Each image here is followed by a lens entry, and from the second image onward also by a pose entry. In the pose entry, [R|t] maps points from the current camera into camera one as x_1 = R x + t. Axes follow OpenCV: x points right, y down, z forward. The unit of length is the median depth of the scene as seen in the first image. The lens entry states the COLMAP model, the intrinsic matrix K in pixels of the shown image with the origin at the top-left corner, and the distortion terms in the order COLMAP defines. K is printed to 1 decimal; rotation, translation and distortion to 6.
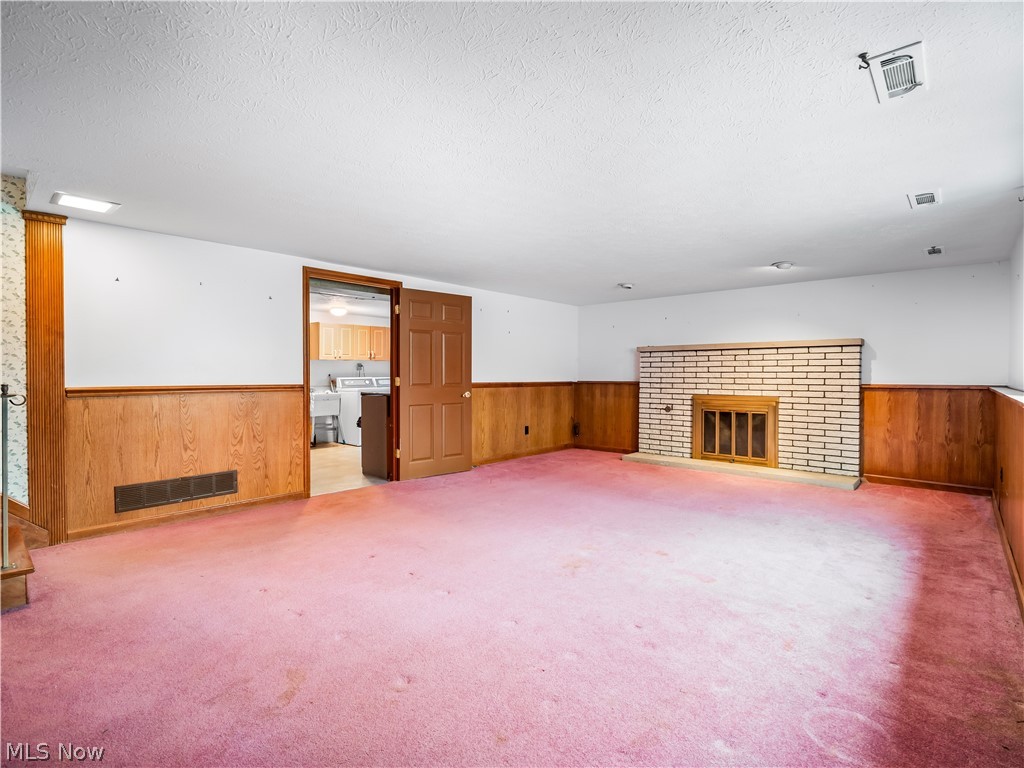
lens RADIAL K [[501.5, 0, 510.0], [0, 501.5, 377.5], [0, 0, 1]] dist [0.000998, -0.010011]
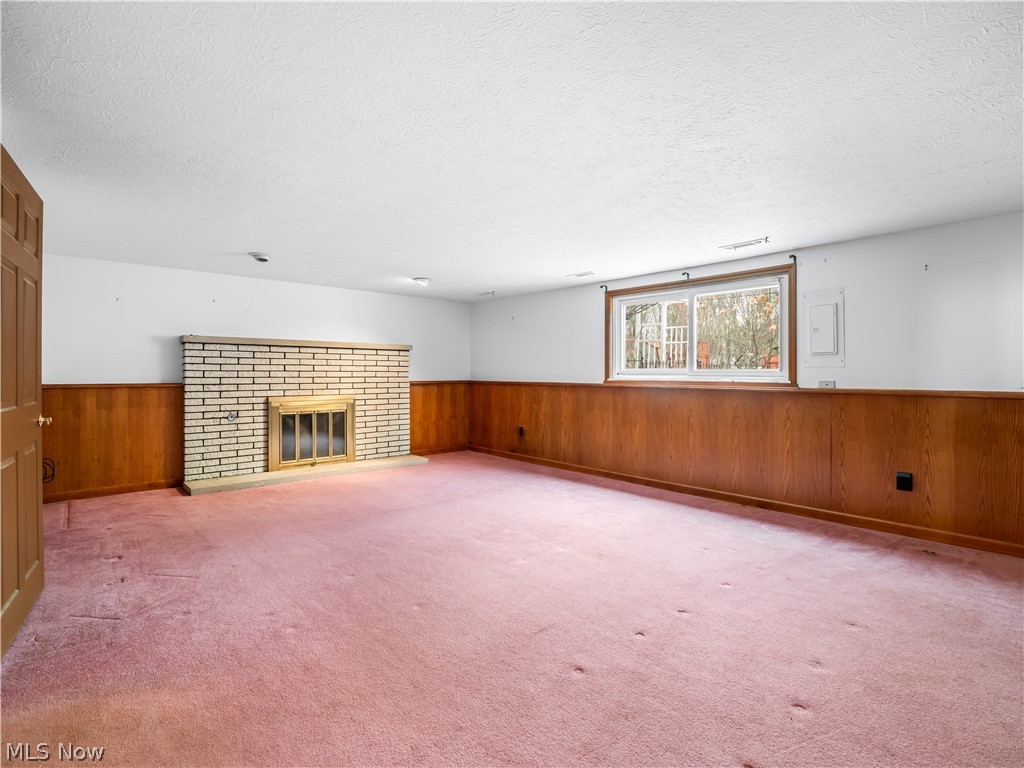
lens RADIAL K [[501.5, 0, 510.0], [0, 501.5, 377.5], [0, 0, 1]] dist [0.000998, -0.010011]
pose [[0.104544, -0.010025, 0.994470, -0.477512], [0.003393, 0.999947, 0.009723, -0.006670], [-0.994514, 0.002358, 0.104573, 0.540425]]
